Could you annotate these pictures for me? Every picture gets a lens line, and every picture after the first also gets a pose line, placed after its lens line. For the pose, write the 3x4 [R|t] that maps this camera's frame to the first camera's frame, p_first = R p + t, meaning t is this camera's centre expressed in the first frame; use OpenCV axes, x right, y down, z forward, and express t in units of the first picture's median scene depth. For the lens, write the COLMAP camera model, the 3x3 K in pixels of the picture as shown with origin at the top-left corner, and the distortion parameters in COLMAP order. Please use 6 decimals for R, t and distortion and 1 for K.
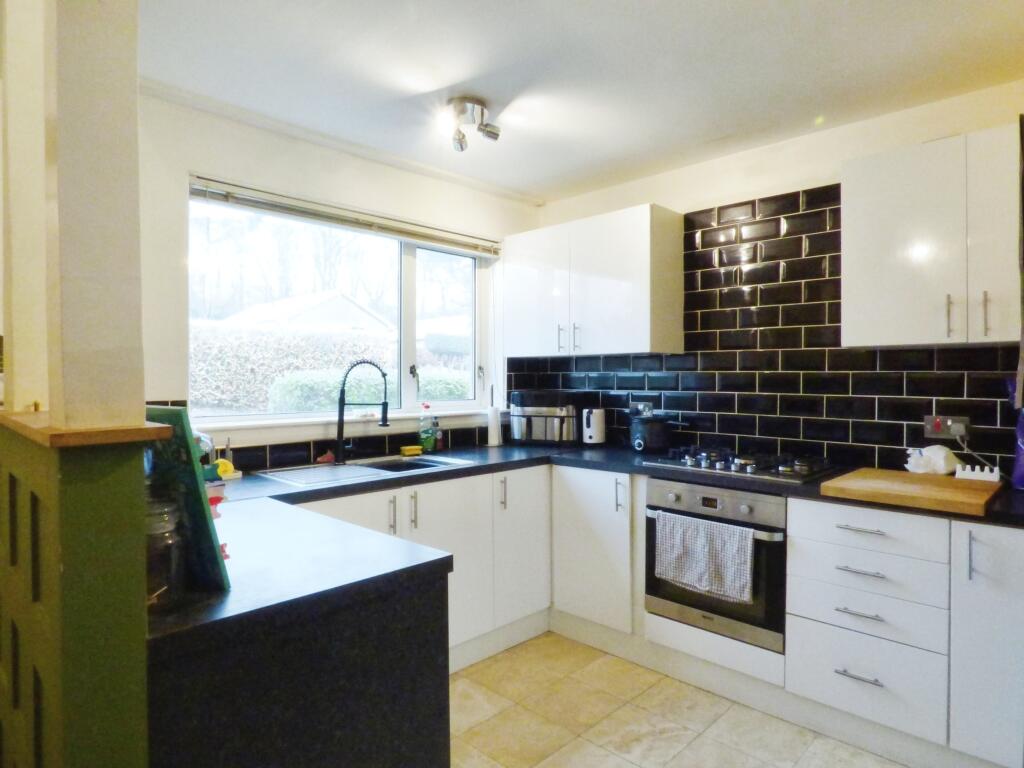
lens RADIAL K [[604.5, 0, 512.0], [0, 604.5, 384.0], [0, 0, 1]] dist [-0.003062, -0.000395]
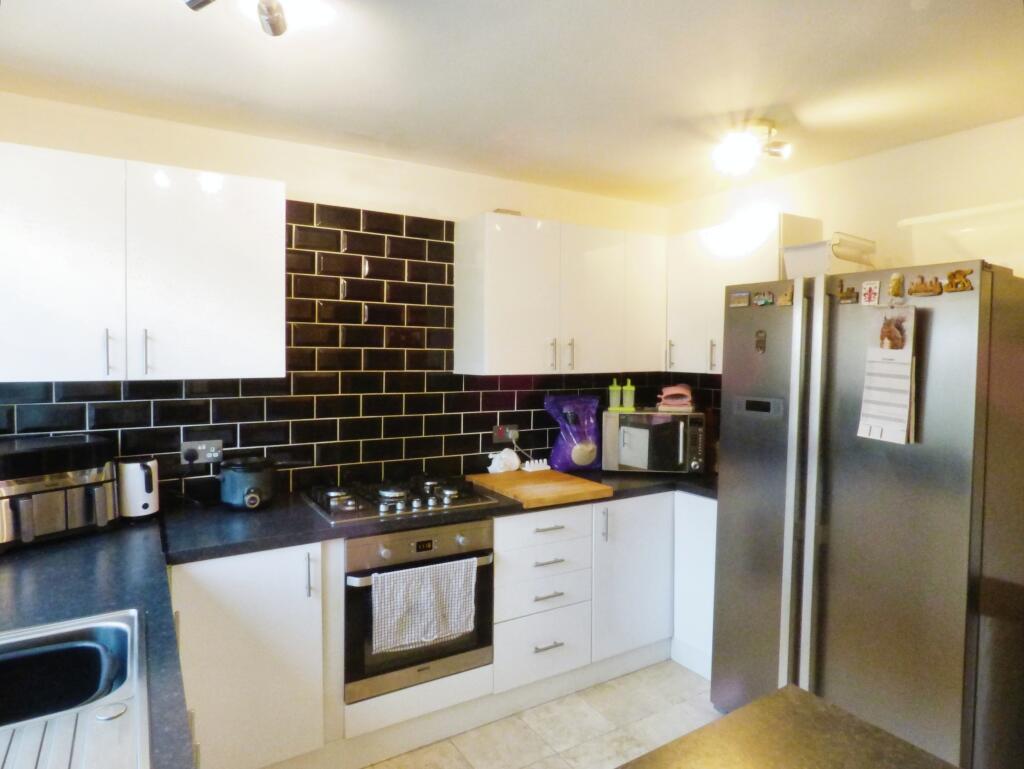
lens RADIAL K [[620.6, 0, 512.0], [0, 620.6, 384.5], [0, 0, 1]] dist [0.002856, -0.000623]
pose [[0.257559, -0.047390, 0.965100, -0.541948], [0.006024, 0.998856, 0.047440, -0.093799], [-0.966244, -0.006405, 0.257550, 0.628779]]
